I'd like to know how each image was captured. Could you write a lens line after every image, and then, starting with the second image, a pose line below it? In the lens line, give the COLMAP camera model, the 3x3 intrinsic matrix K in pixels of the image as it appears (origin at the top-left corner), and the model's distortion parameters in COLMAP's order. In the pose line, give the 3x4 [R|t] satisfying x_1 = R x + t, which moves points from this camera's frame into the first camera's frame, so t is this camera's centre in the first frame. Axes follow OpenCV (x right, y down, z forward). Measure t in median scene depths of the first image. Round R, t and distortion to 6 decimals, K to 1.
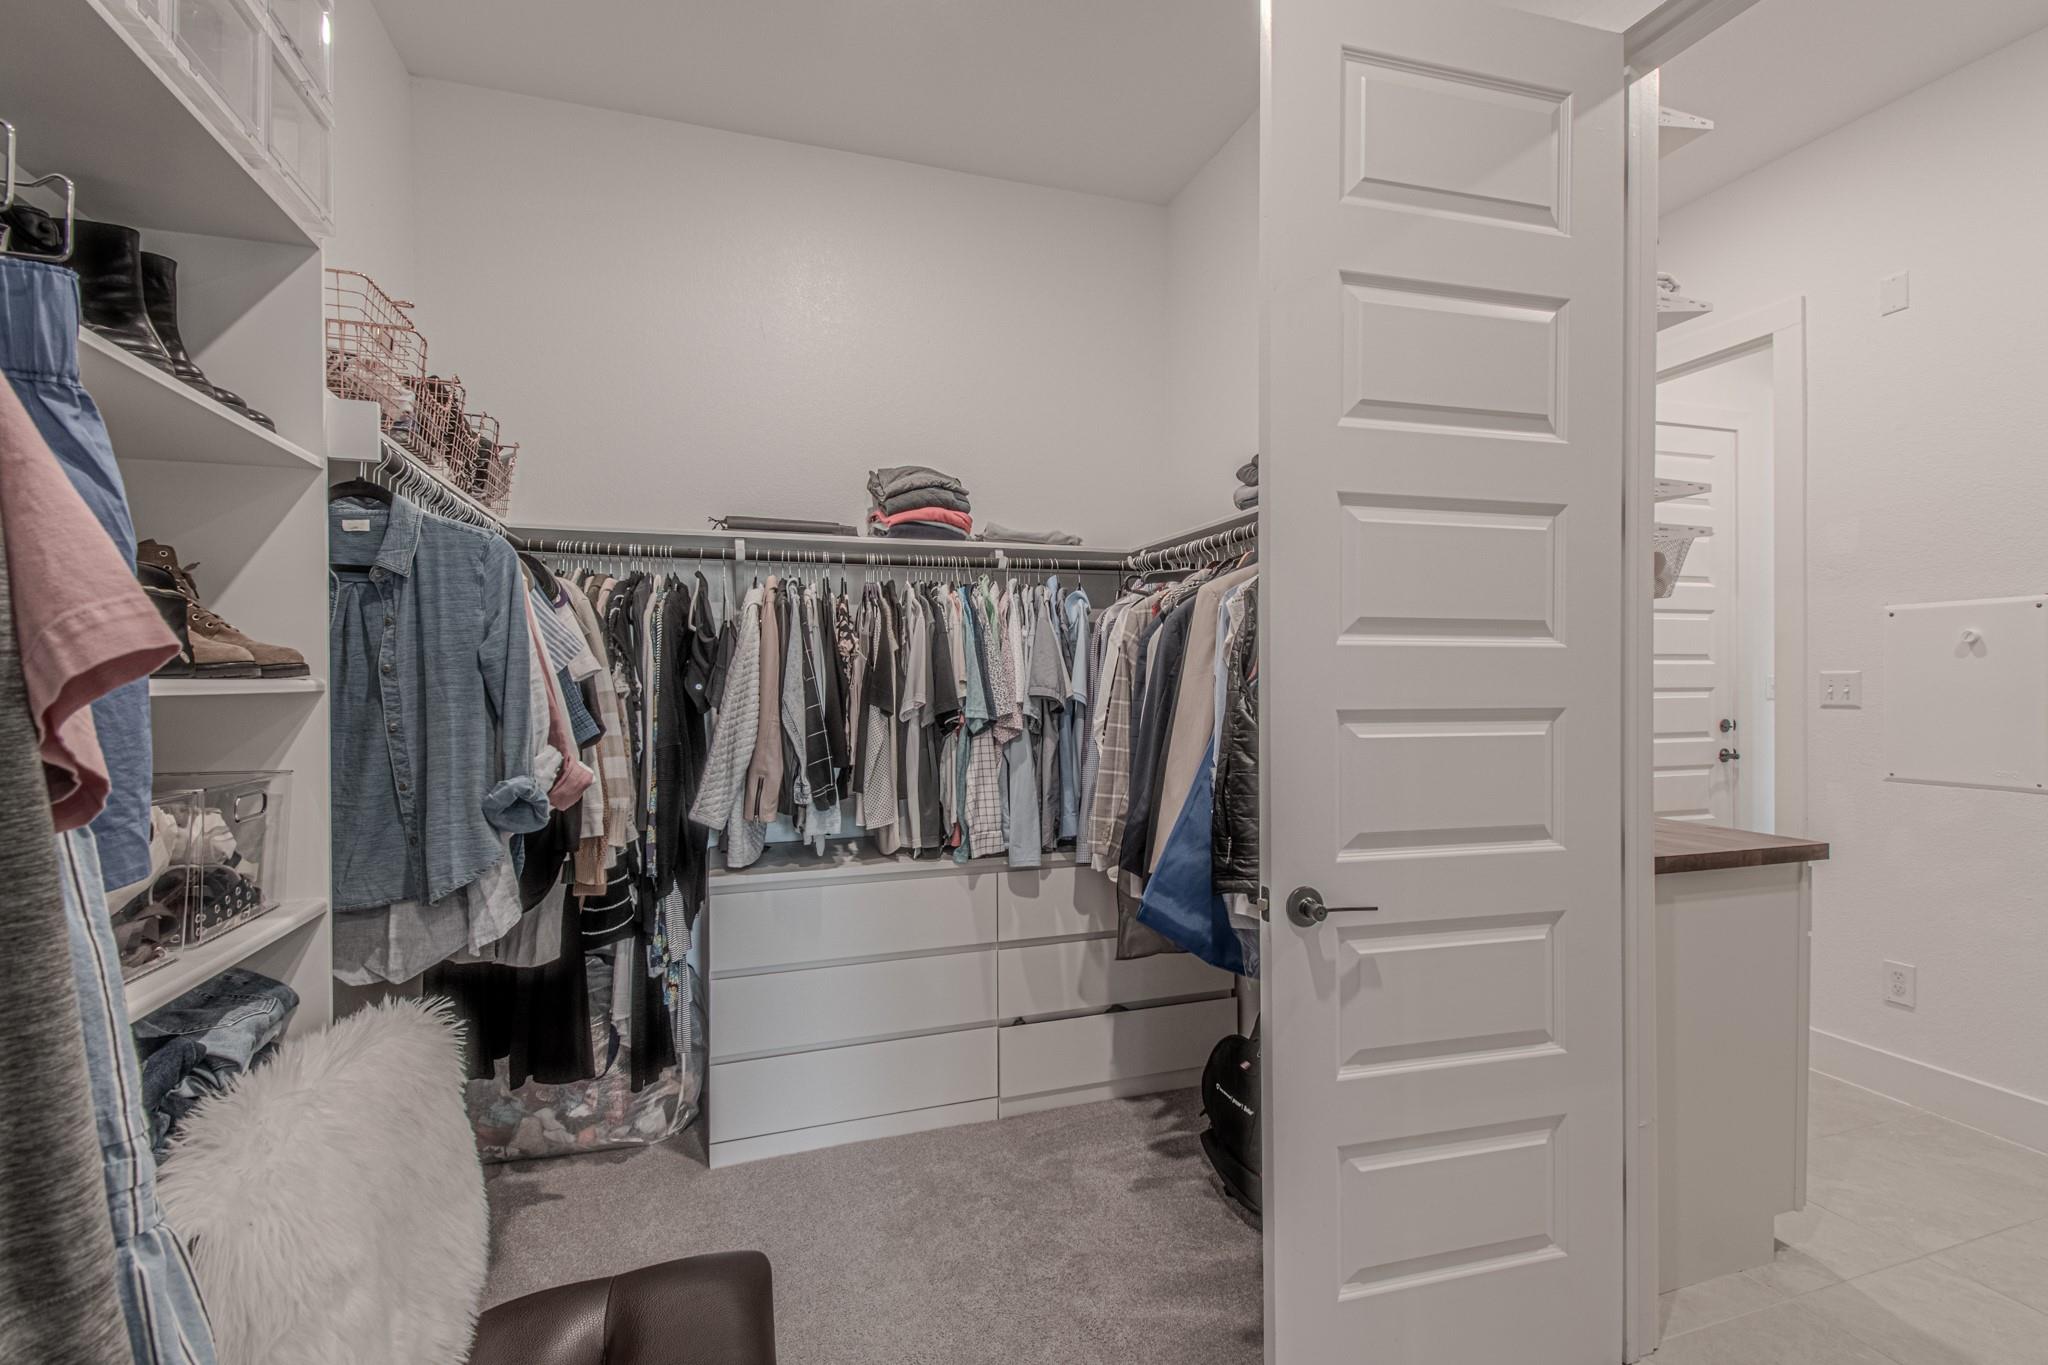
lens RADIAL K [[904.8, 0, 1034.4], [0, 904.8, 711.1], [0, 0, 1]] dist [0.060168, -0.027948]
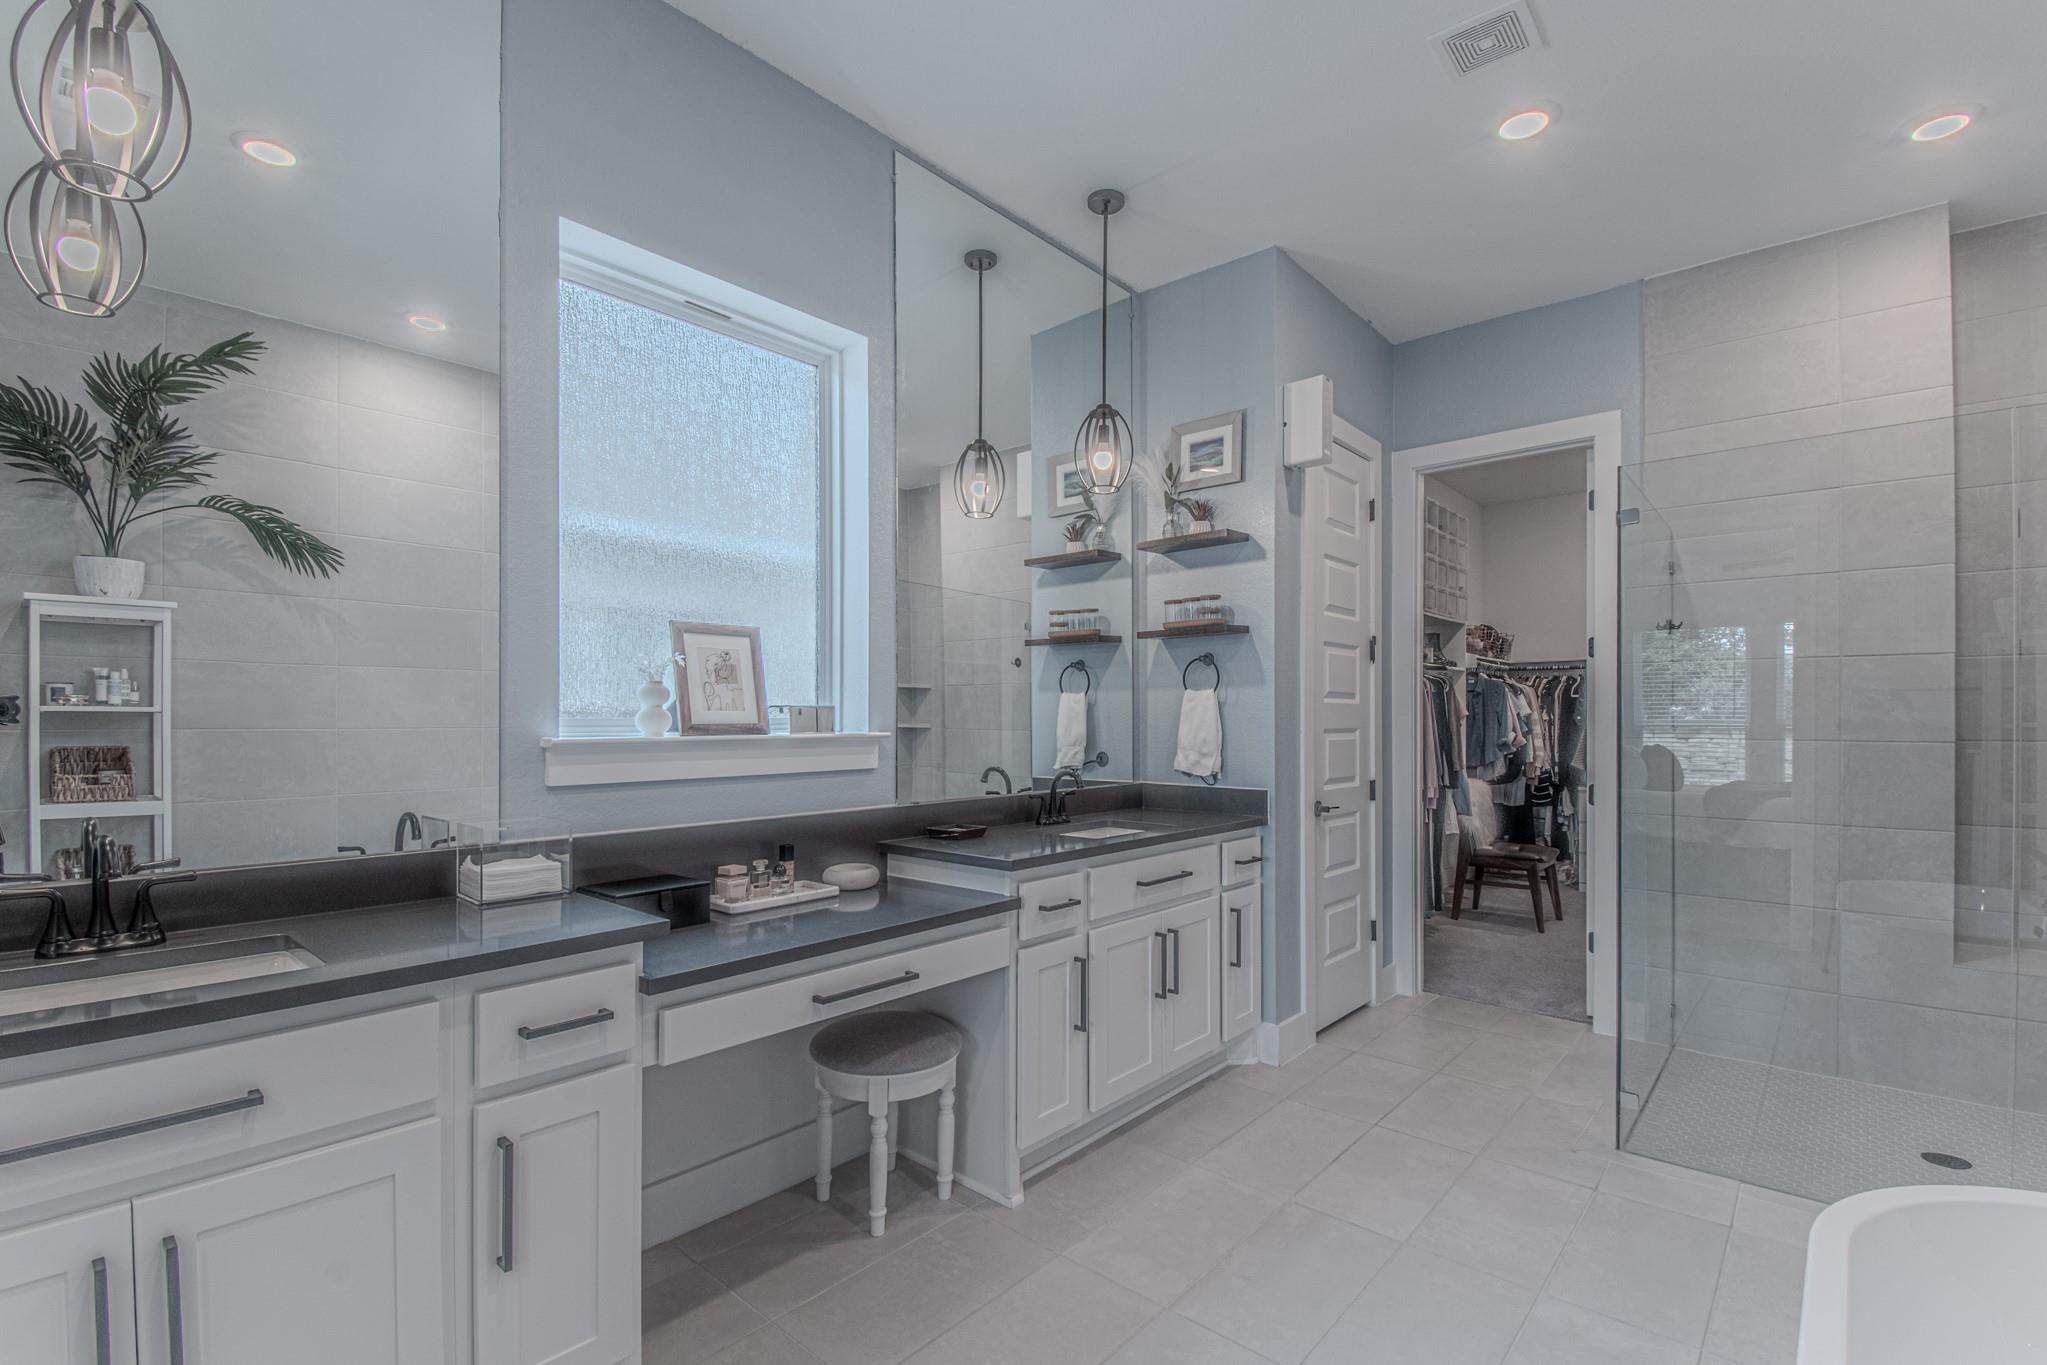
lens RADIAL K [[913.7, 0, 1028.9], [0, 913.7, 715.3], [0, 0, 1]] dist [0.044605, -0.022504]
pose [[0.509748, 0.002046, -0.860321, 1.254908], [-0.020608, 0.999739, -0.009832, 0.030125], [0.860077, 0.022741, 0.509658, -1.938915]]
